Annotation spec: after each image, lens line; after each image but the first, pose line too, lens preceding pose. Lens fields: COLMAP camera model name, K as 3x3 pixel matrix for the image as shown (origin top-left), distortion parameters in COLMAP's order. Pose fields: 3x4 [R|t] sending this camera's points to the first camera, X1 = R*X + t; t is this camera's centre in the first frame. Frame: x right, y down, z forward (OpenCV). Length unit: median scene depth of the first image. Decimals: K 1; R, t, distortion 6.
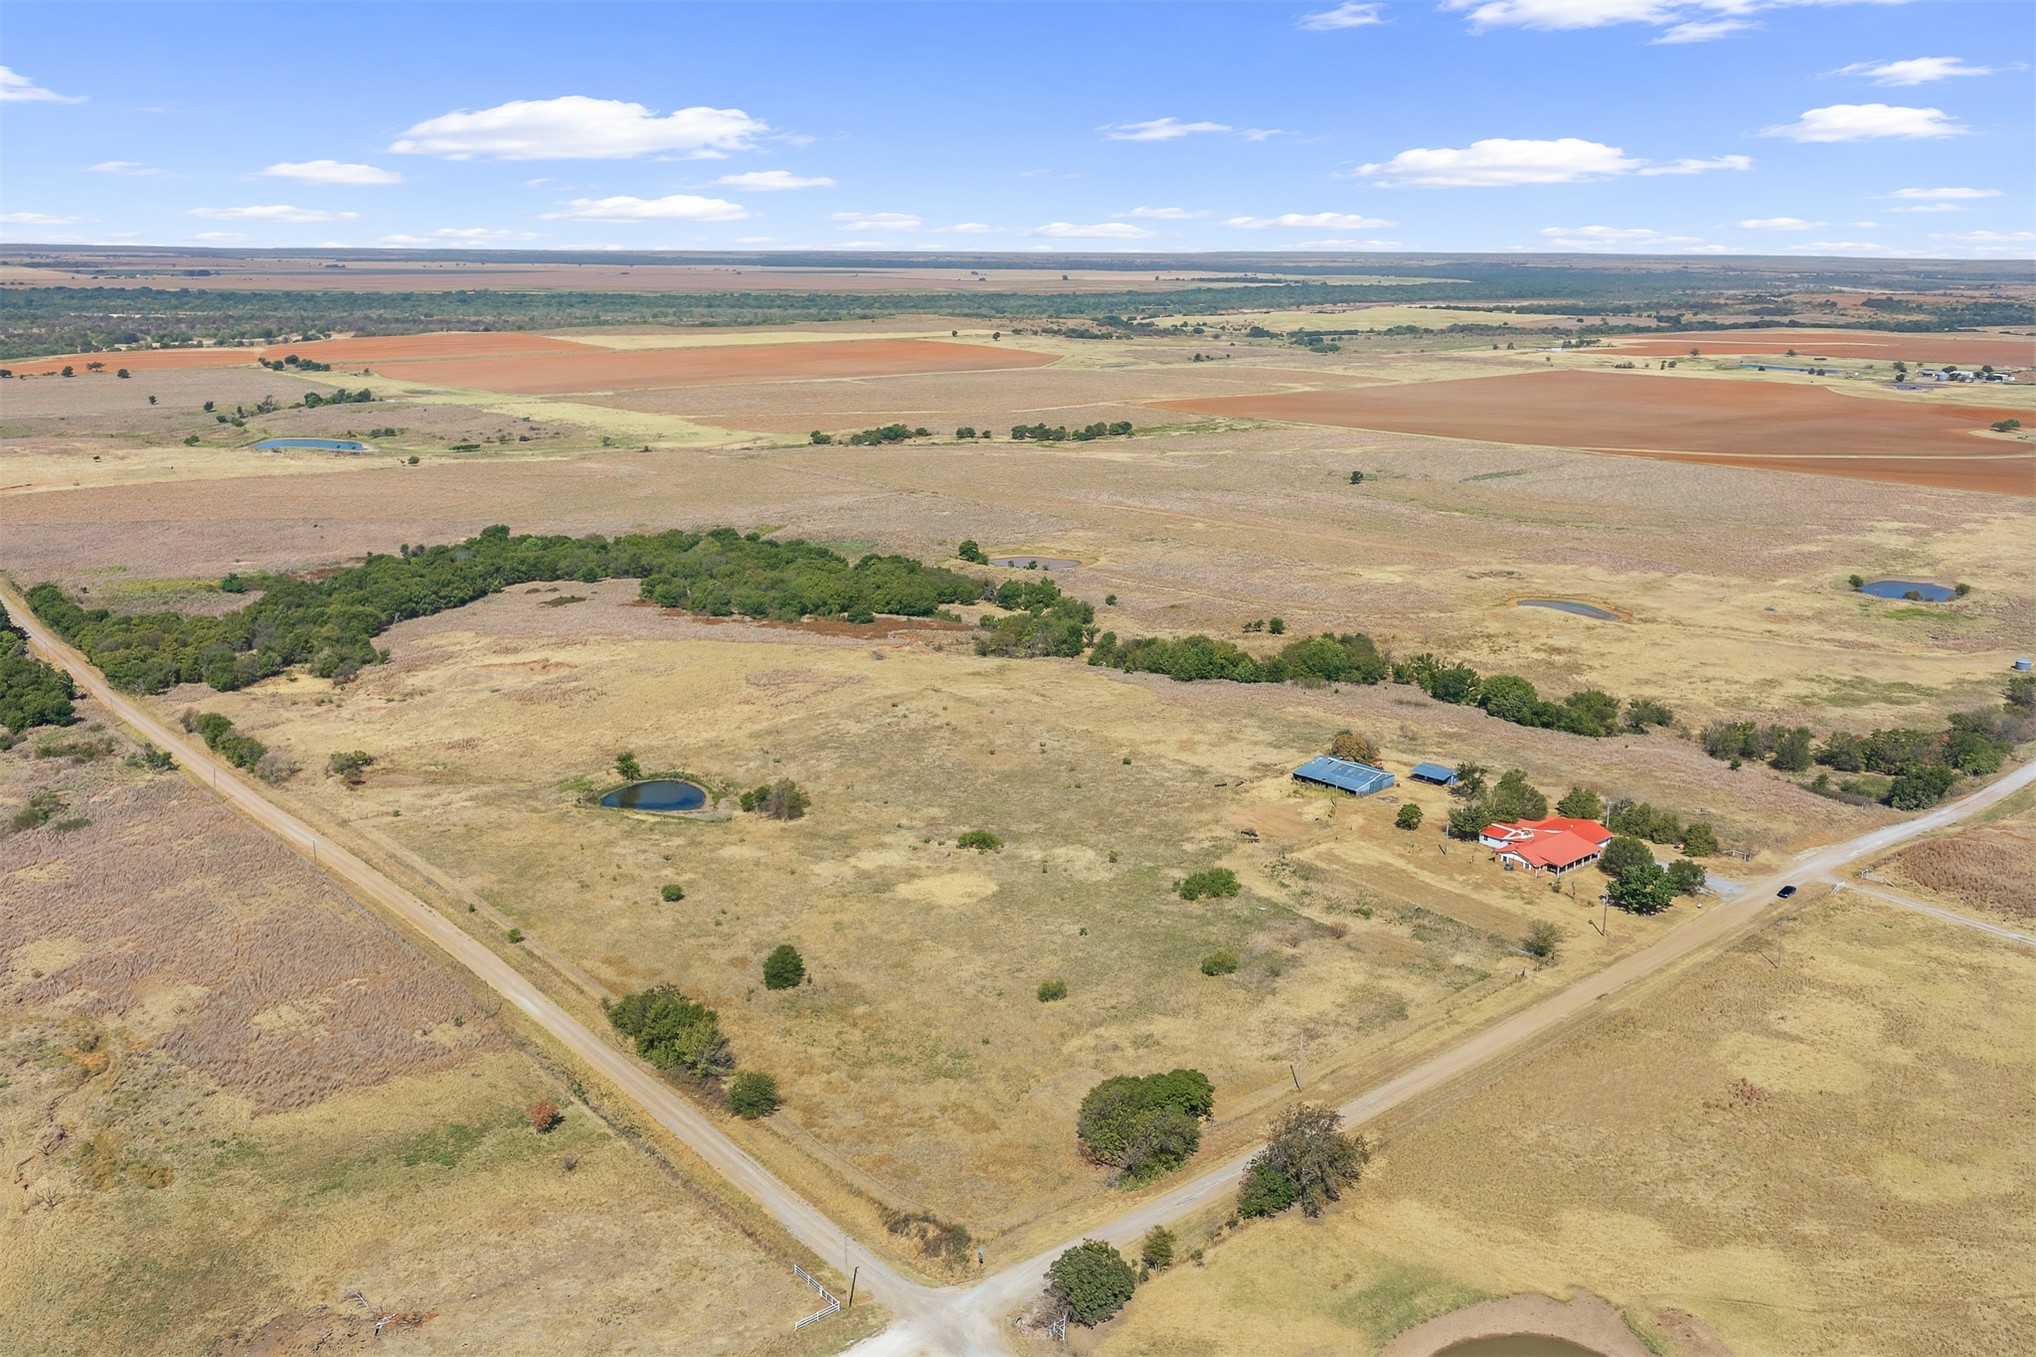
lens RADIAL K [[1683.4, 0, 1023.1], [0, 1683.4, 687.9], [0, 0, 1]] dist [0.010839, -0.007097]
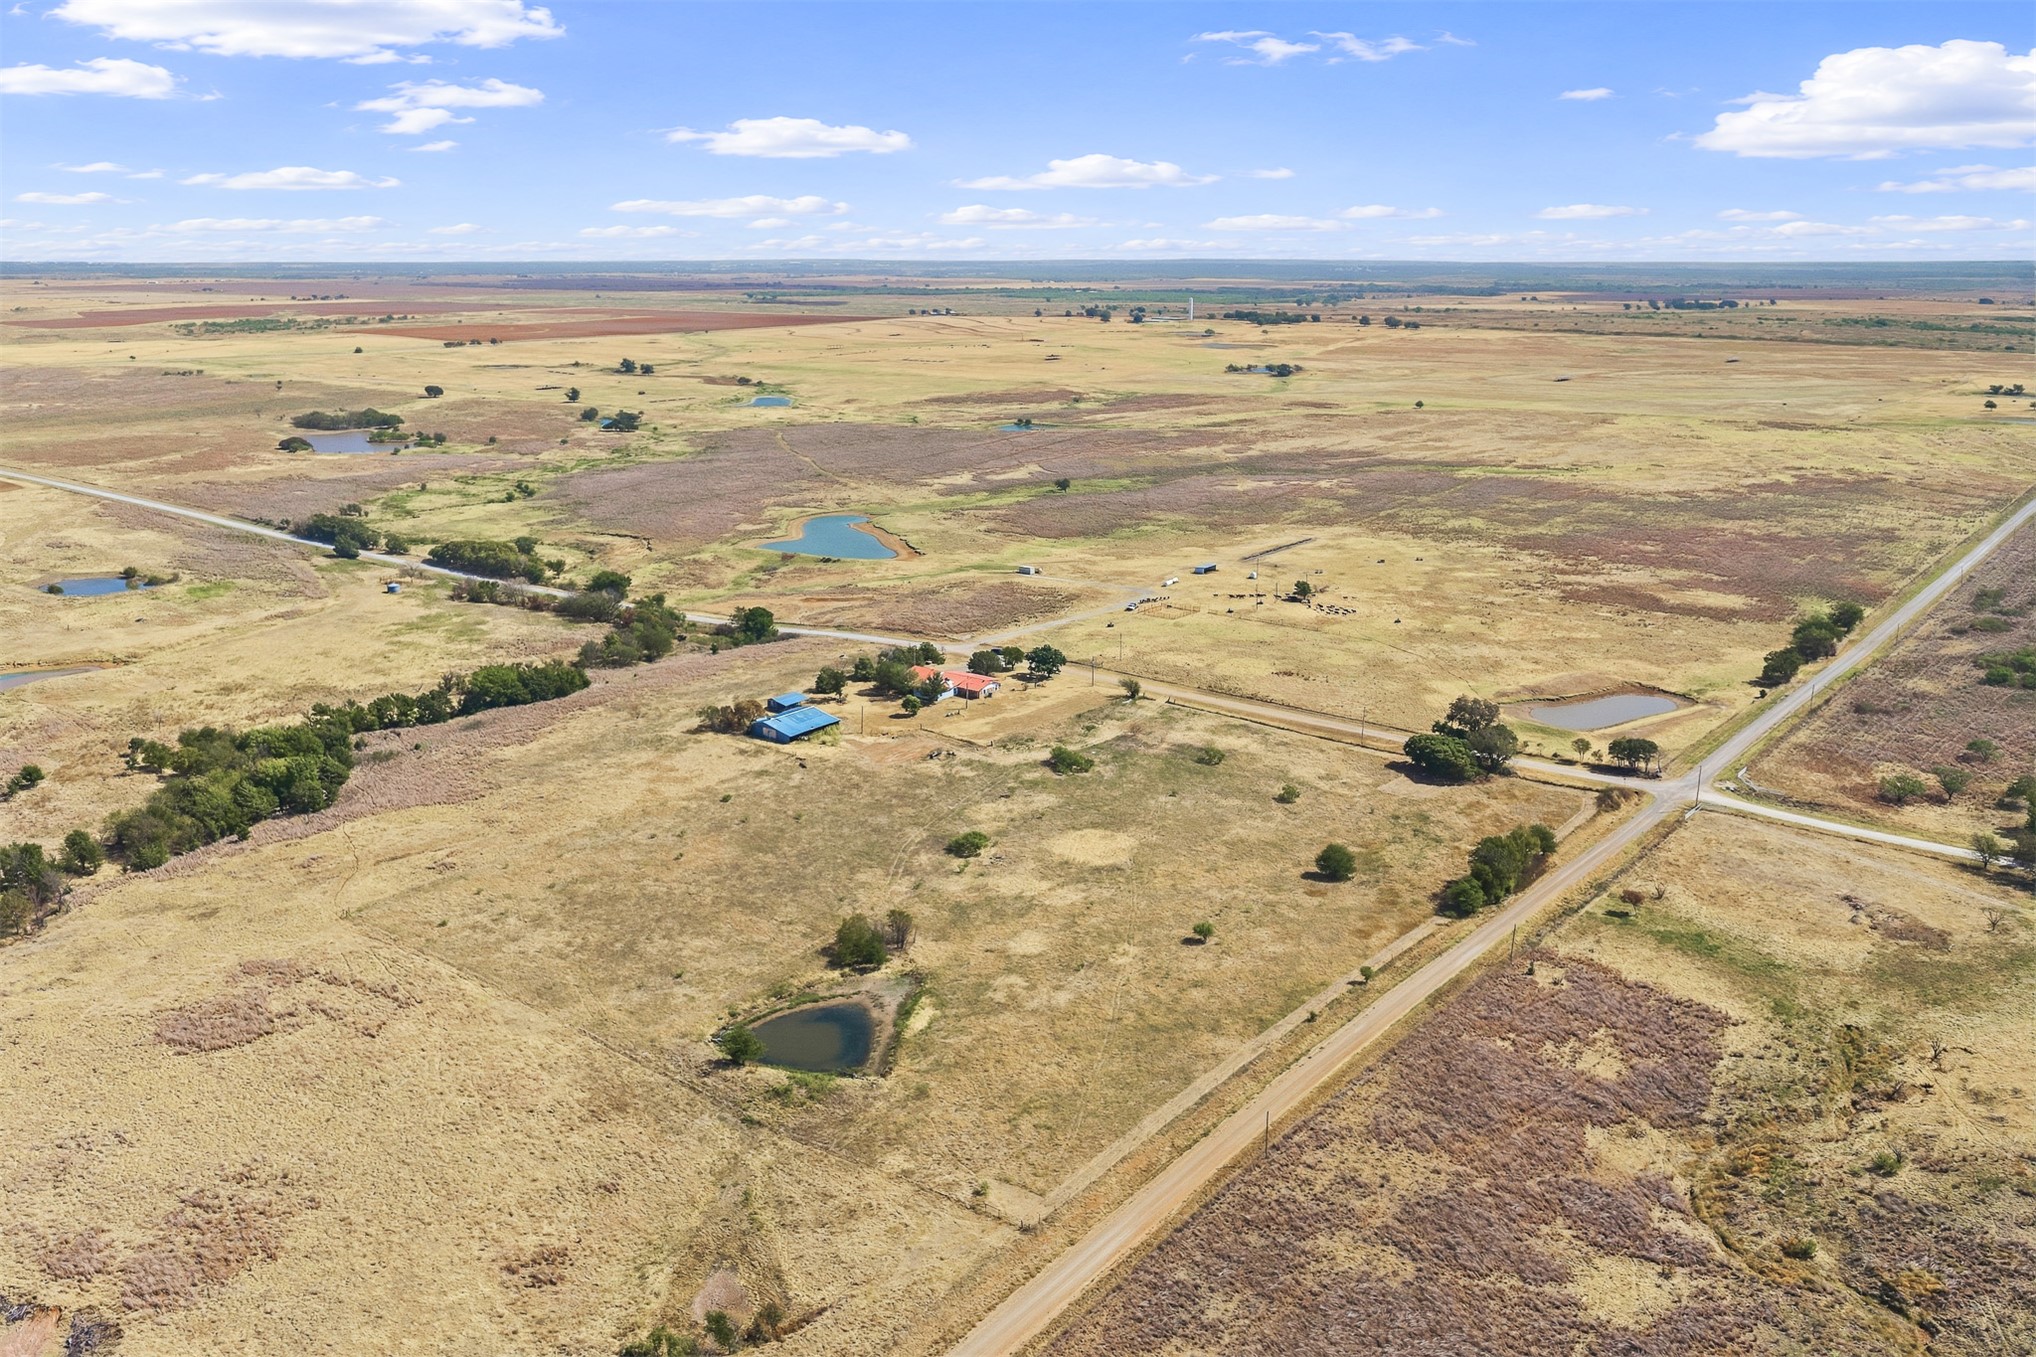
lens RADIAL K [[1683.4, 0, 1023.7], [0, 1683.4, 676.2], [0, 0, 1]] dist [0.010839, -0.007097]
pose [[-0.199709, -0.248723, 0.947762, -0.941377], [0.250072, 0.922279, 0.294730, -0.283520], [-0.947407, 0.295869, -0.121988, 1.045185]]
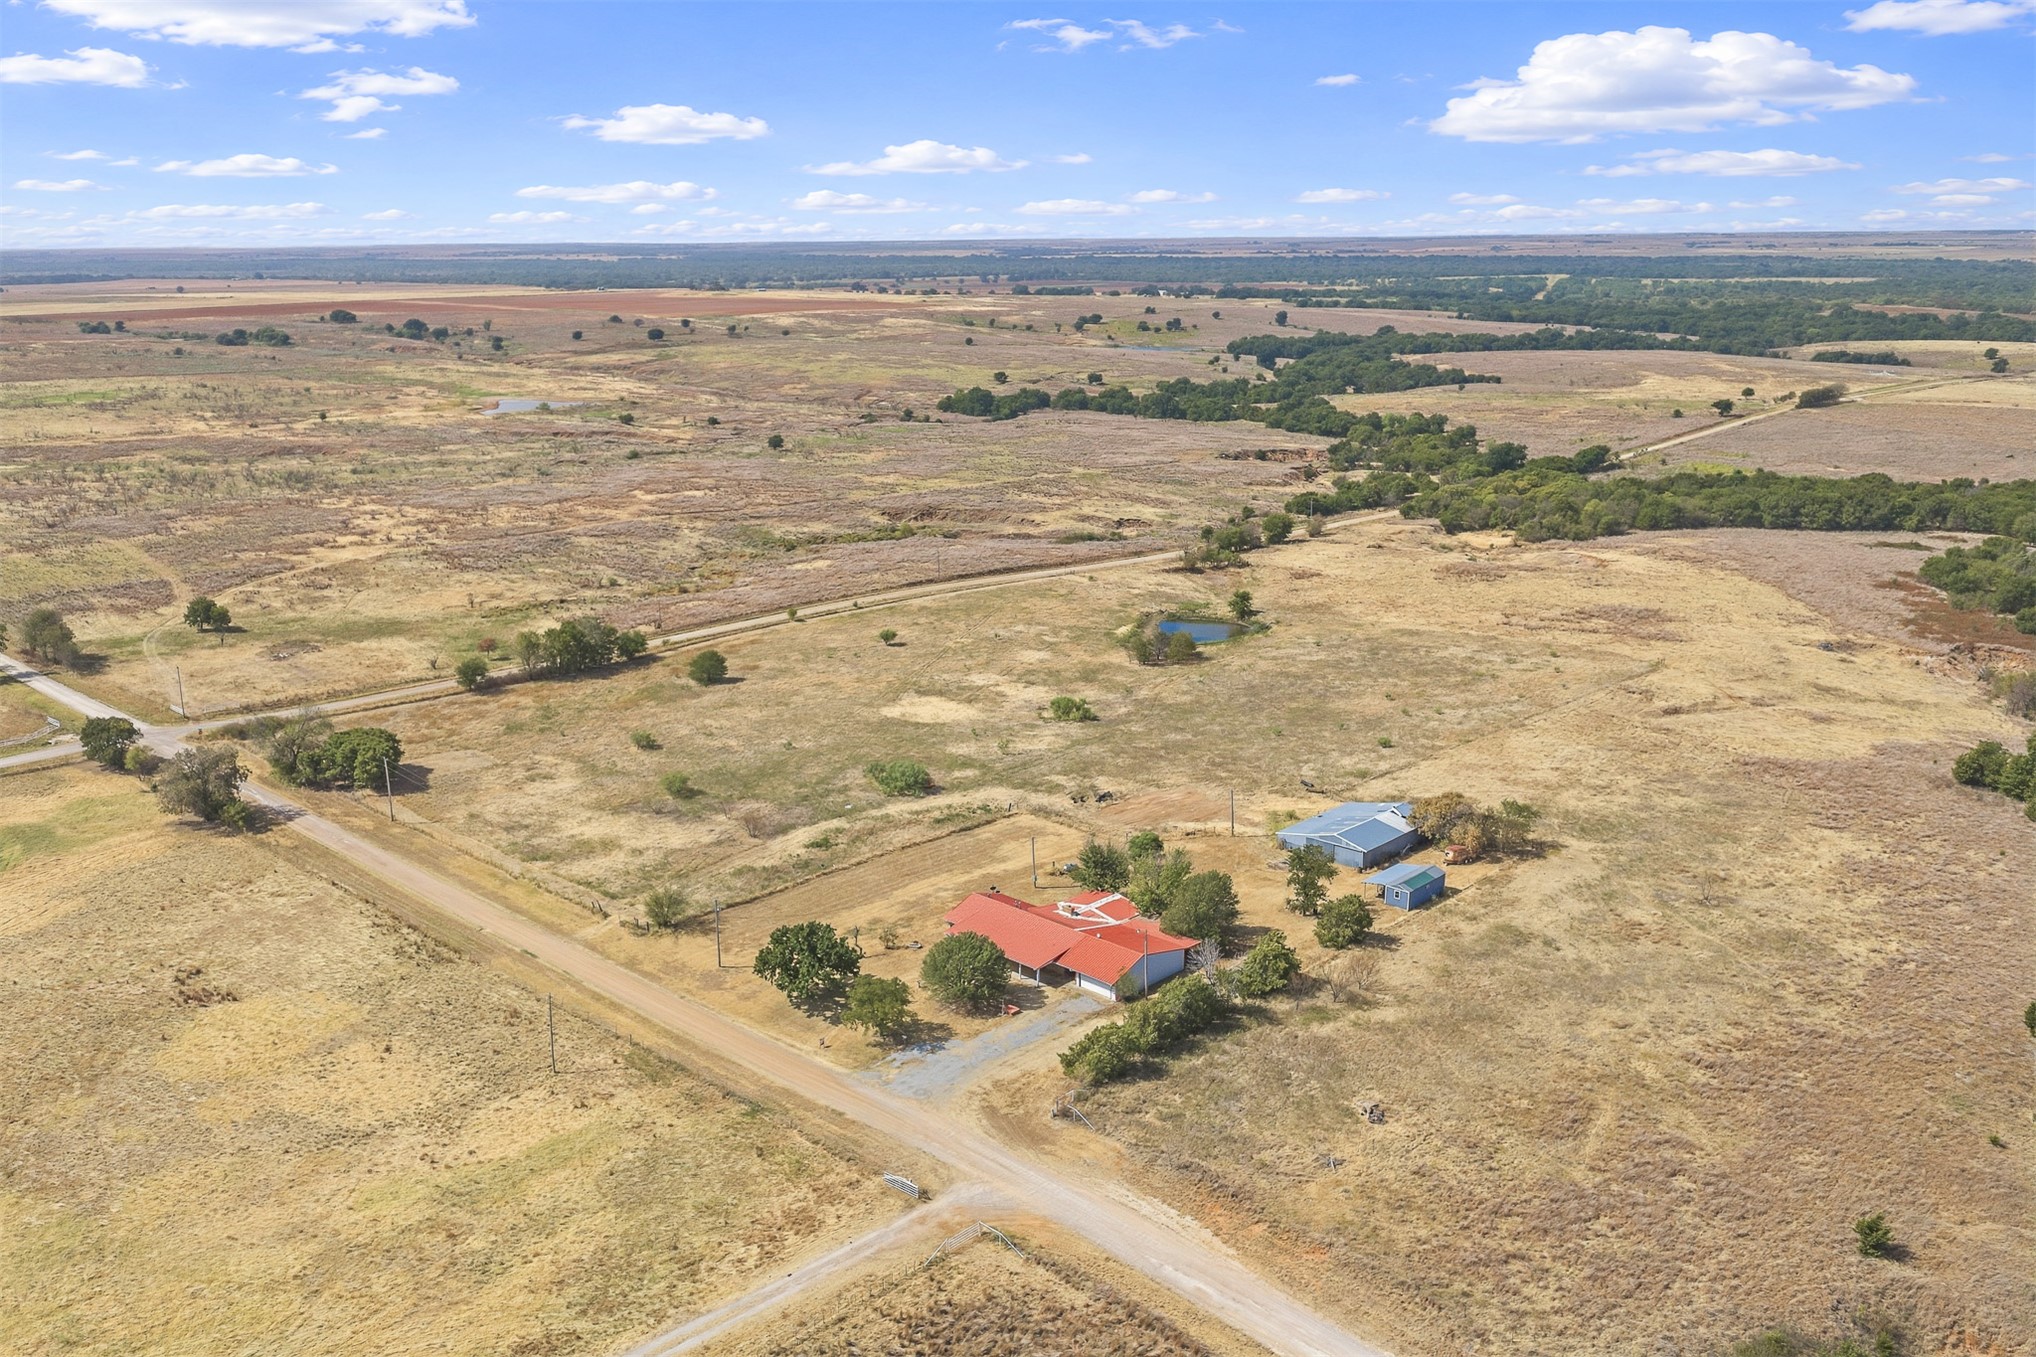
lens RADIAL K [[1683.4, 0, 1027.2], [0, 1683.4, 678.9], [0, 0, 1]] dist [0.010839, -0.007097]
pose [[0.089424, 0.249341, -0.964278, 0.803965], [-0.246101, 0.943668, 0.221189, -0.112200], [0.965110, 0.217530, 0.145750, 0.832690]]
